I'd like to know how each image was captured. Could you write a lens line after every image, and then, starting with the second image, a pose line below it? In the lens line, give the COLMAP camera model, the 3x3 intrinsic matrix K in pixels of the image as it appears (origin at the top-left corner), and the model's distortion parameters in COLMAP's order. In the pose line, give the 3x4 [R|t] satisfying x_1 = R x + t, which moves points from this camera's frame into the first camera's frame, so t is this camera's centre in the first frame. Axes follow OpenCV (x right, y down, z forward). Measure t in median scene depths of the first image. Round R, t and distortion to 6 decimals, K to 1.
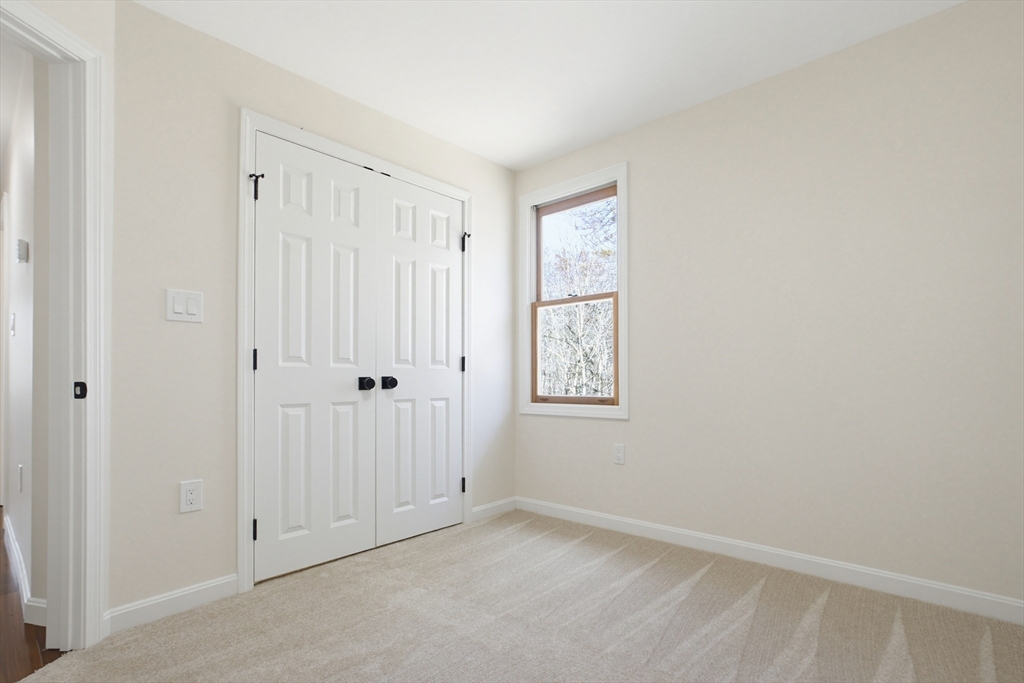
lens RADIAL K [[511.8, 0, 510.1], [0, 511.8, 373.1], [0, 0, 1]] dist [0.000058, 0.000316]
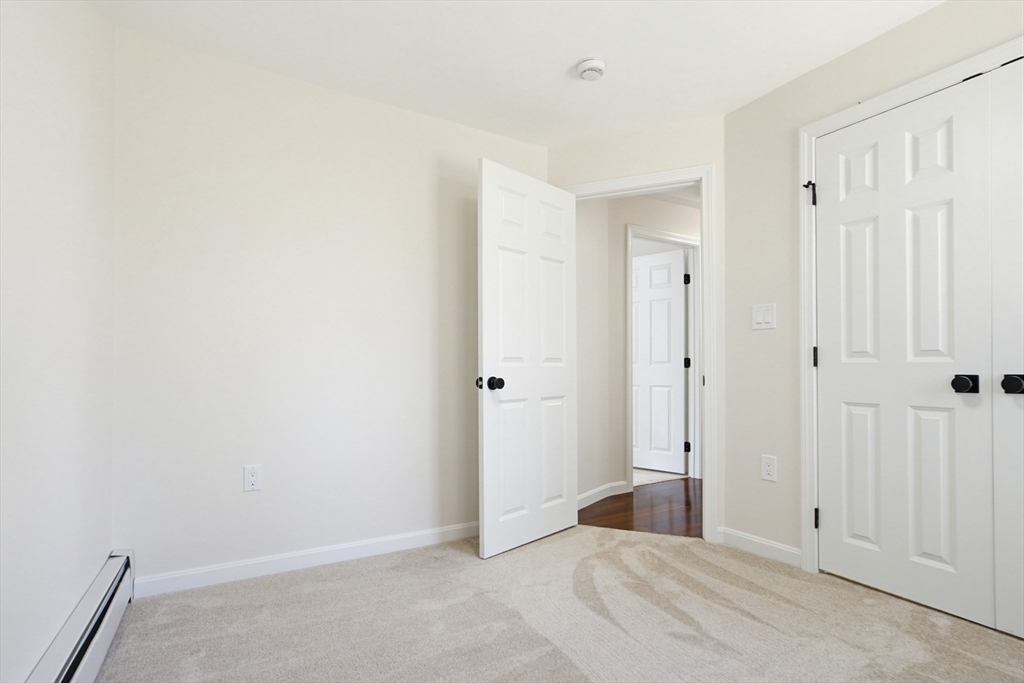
lens RADIAL K [[501.9, 0, 513.5], [0, 501.9, 368.3], [0, 0, 1]] dist [-0.000292, 0.000376]
pose [[-0.320368, -0.004070, -0.947284, 0.354255], [0.002318, 0.999984, -0.005080, 0.000586], [0.947290, -0.003823, -0.320354, 0.385663]]
